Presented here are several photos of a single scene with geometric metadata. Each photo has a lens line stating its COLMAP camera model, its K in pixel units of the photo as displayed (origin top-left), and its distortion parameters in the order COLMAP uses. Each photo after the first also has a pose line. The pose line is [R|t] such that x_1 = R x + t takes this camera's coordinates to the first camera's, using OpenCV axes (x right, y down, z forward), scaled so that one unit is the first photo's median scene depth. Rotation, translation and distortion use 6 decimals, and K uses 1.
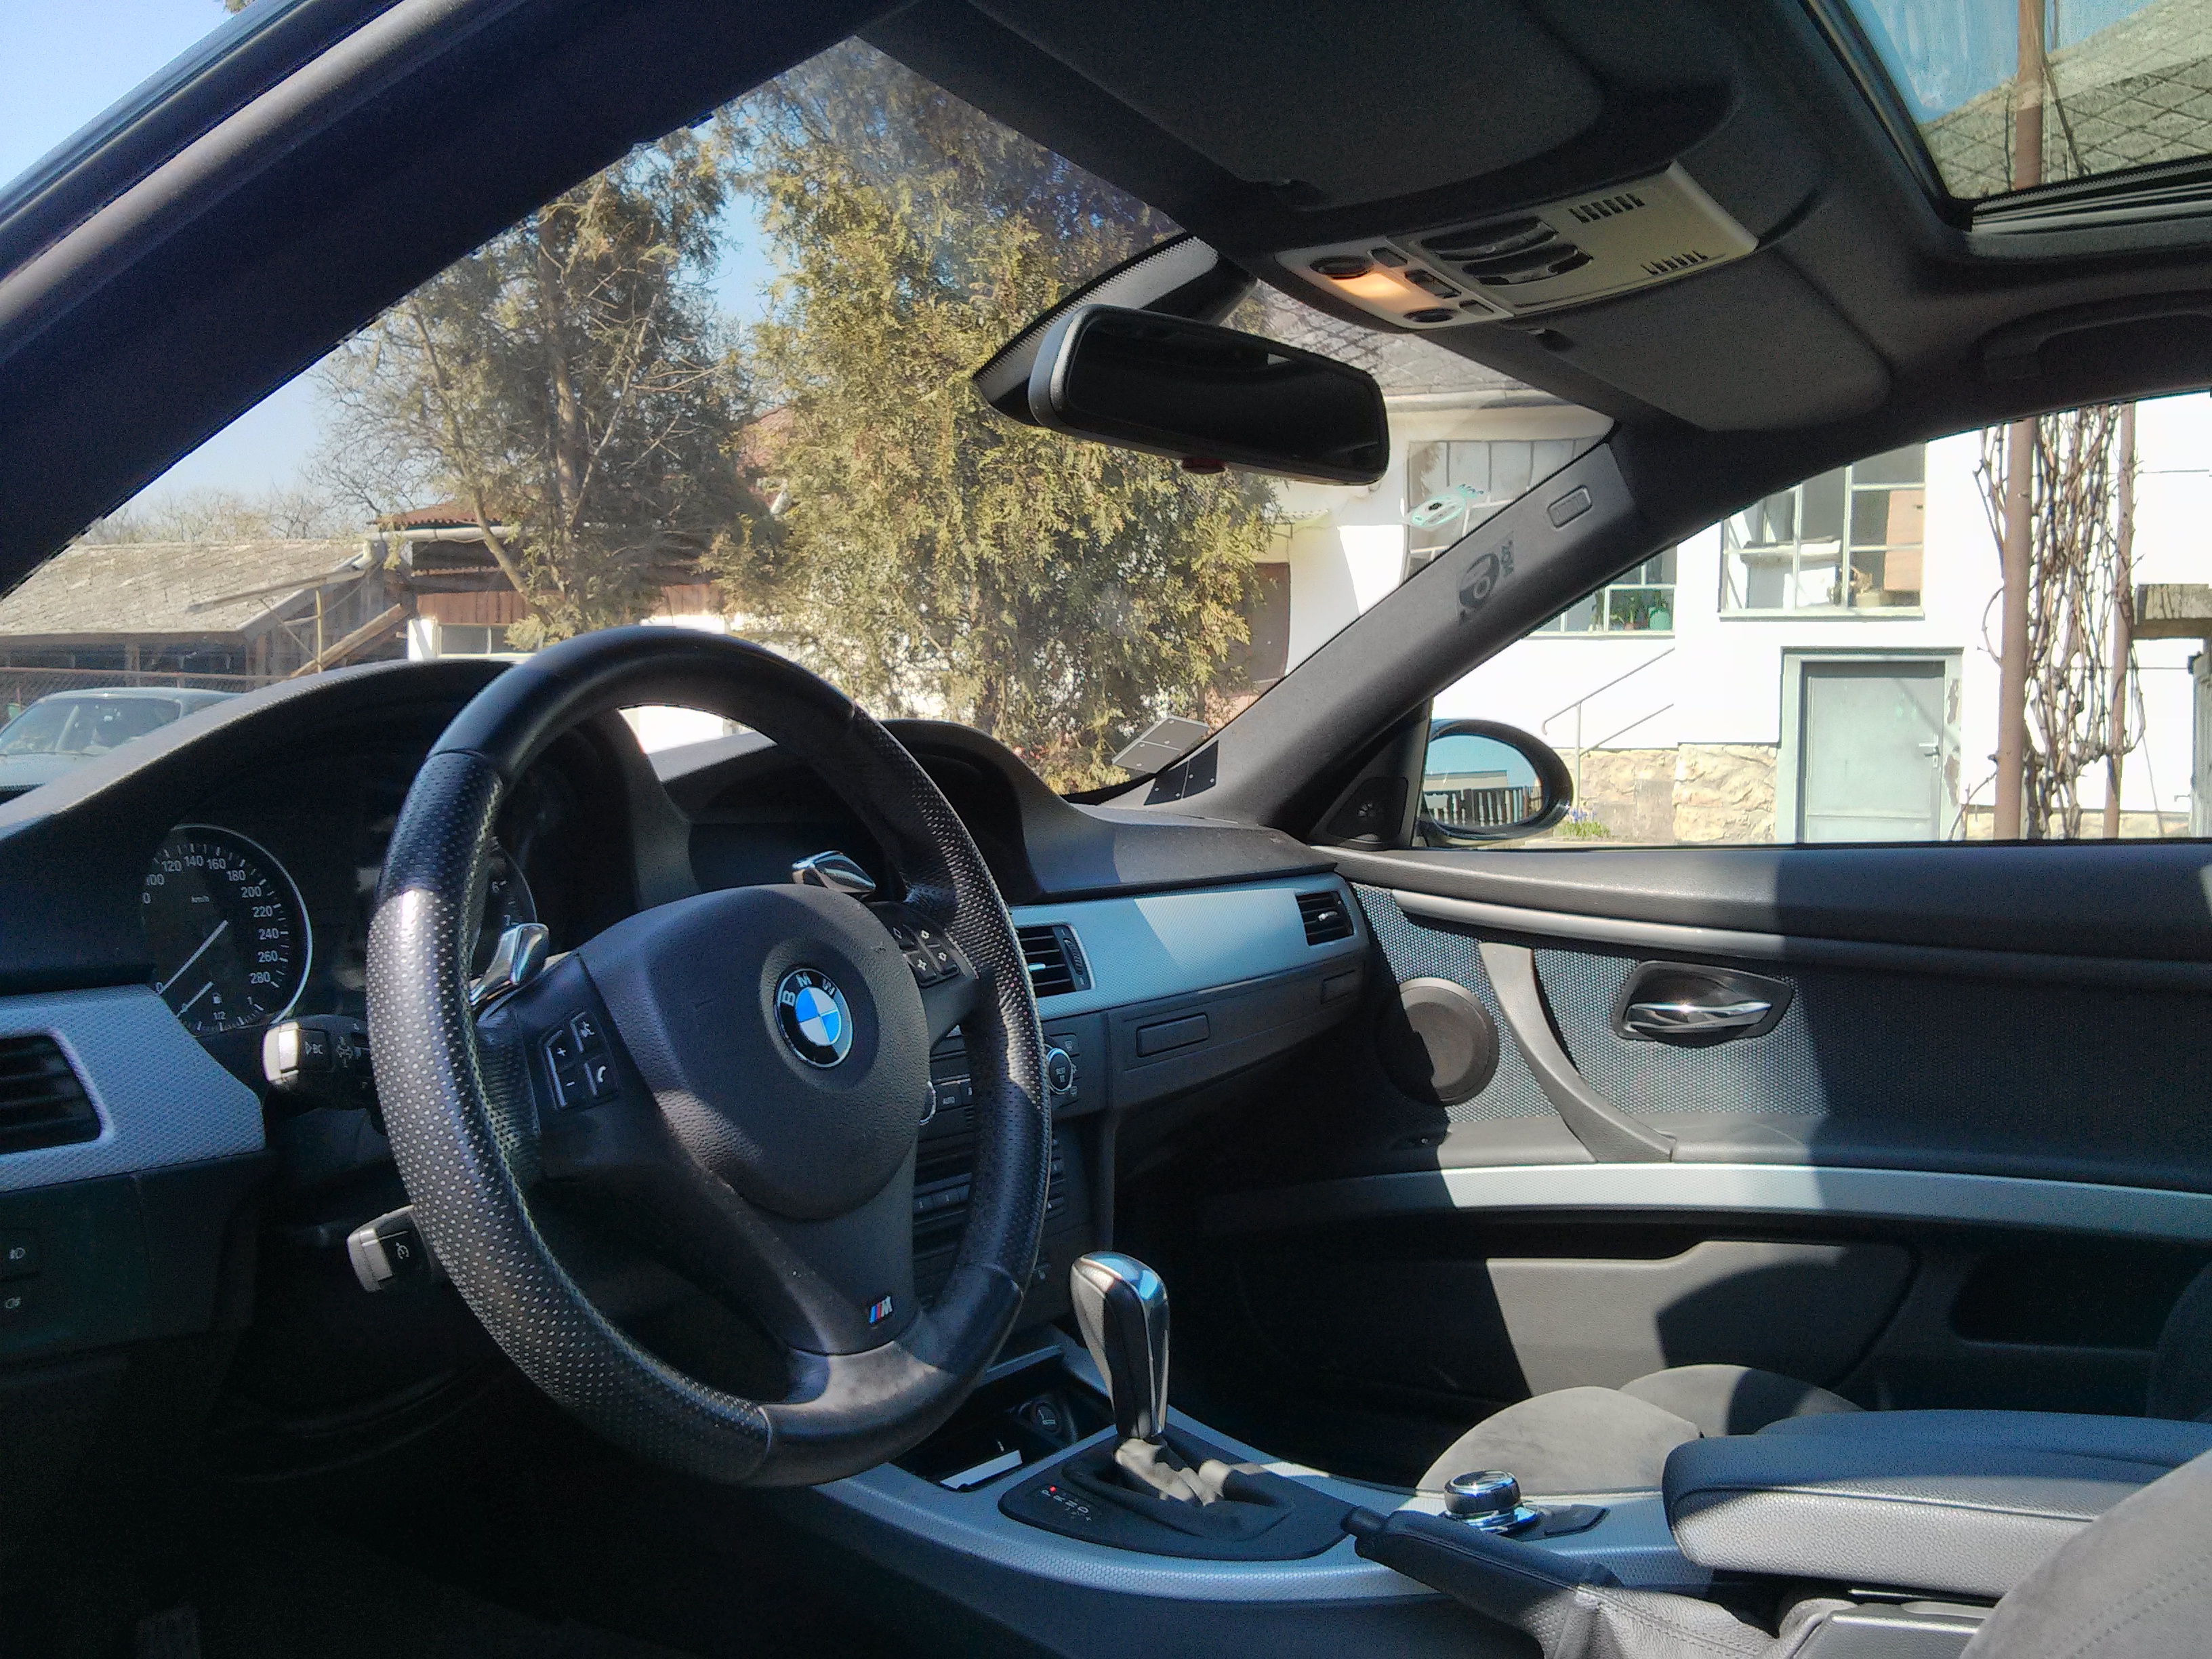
lens RADIAL K [[1956.8, 0, 1082.6], [0, 1956.8, 844.3], [0, 0, 1]] dist [0.038092, -0.163771]
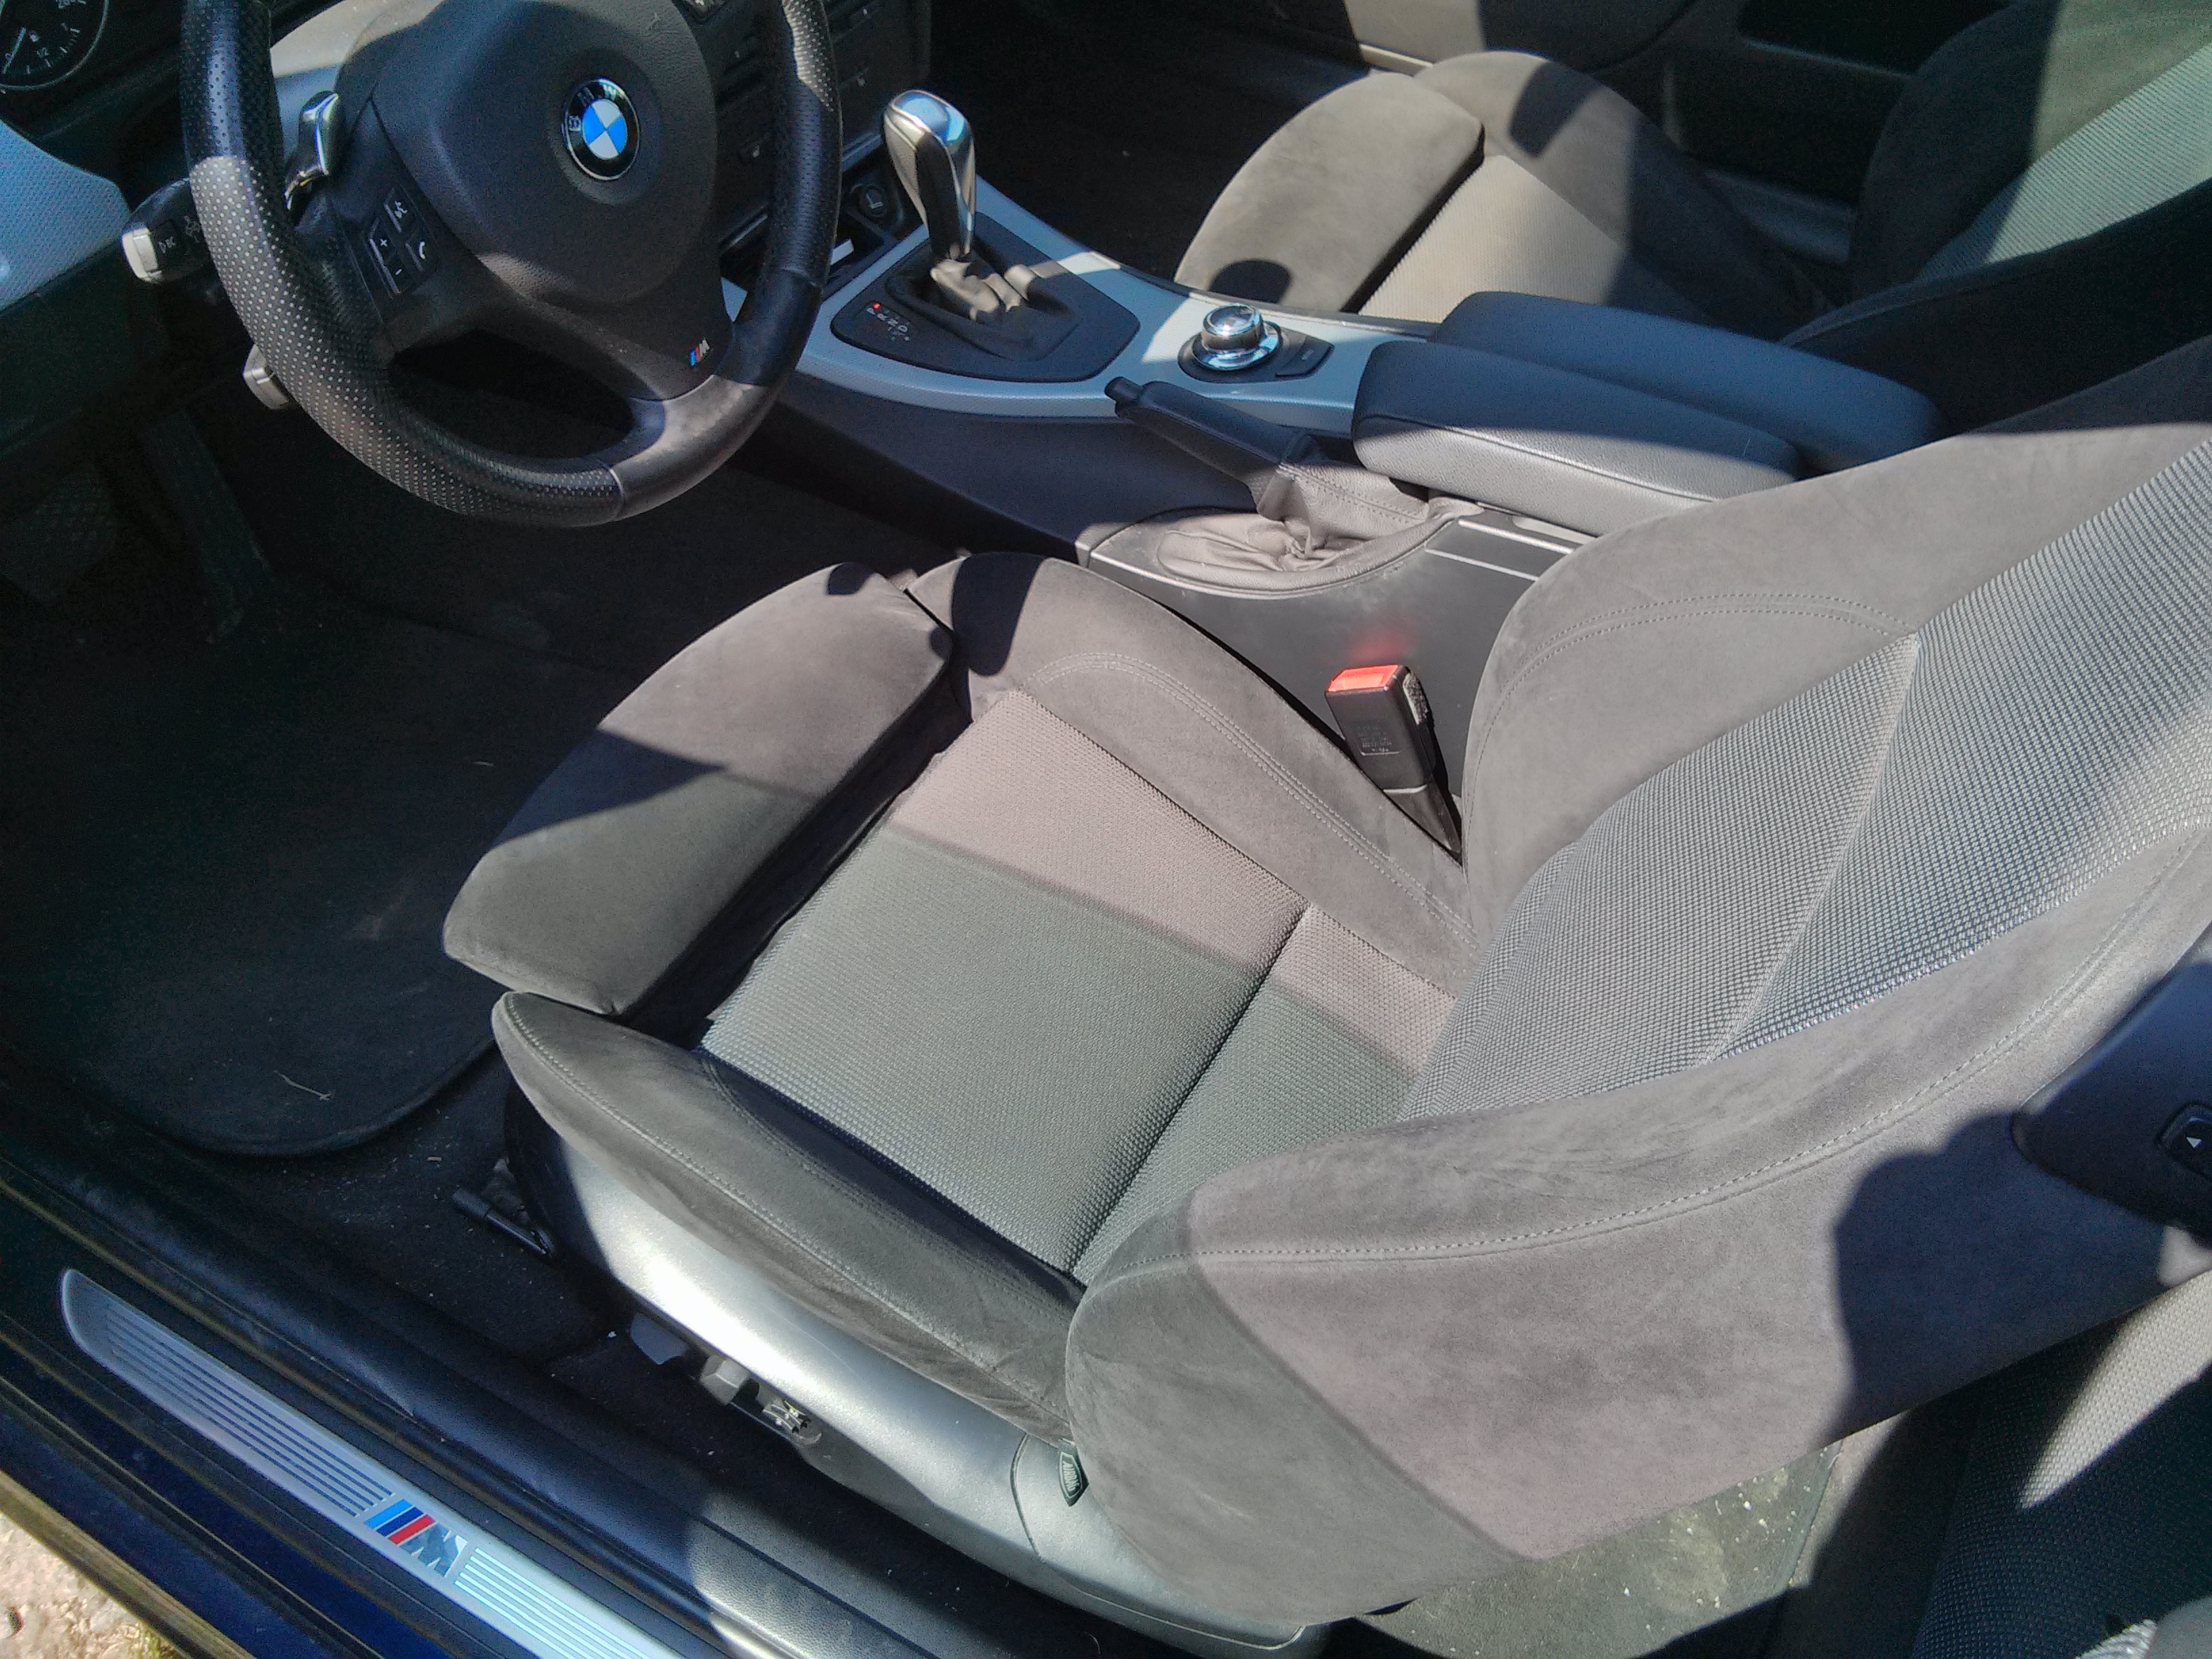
lens RADIAL K [[1956.8, 0, 1082.6], [0, 1956.8, 844.3], [0, 0, 1]] dist [0.038092, -0.163771]
pose [[0.999380, -0.014136, 0.032233, 0.079134], [-0.015405, 0.647743, 0.761703, -0.434095], [-0.031646, -0.761728, 0.647124, -0.012917]]
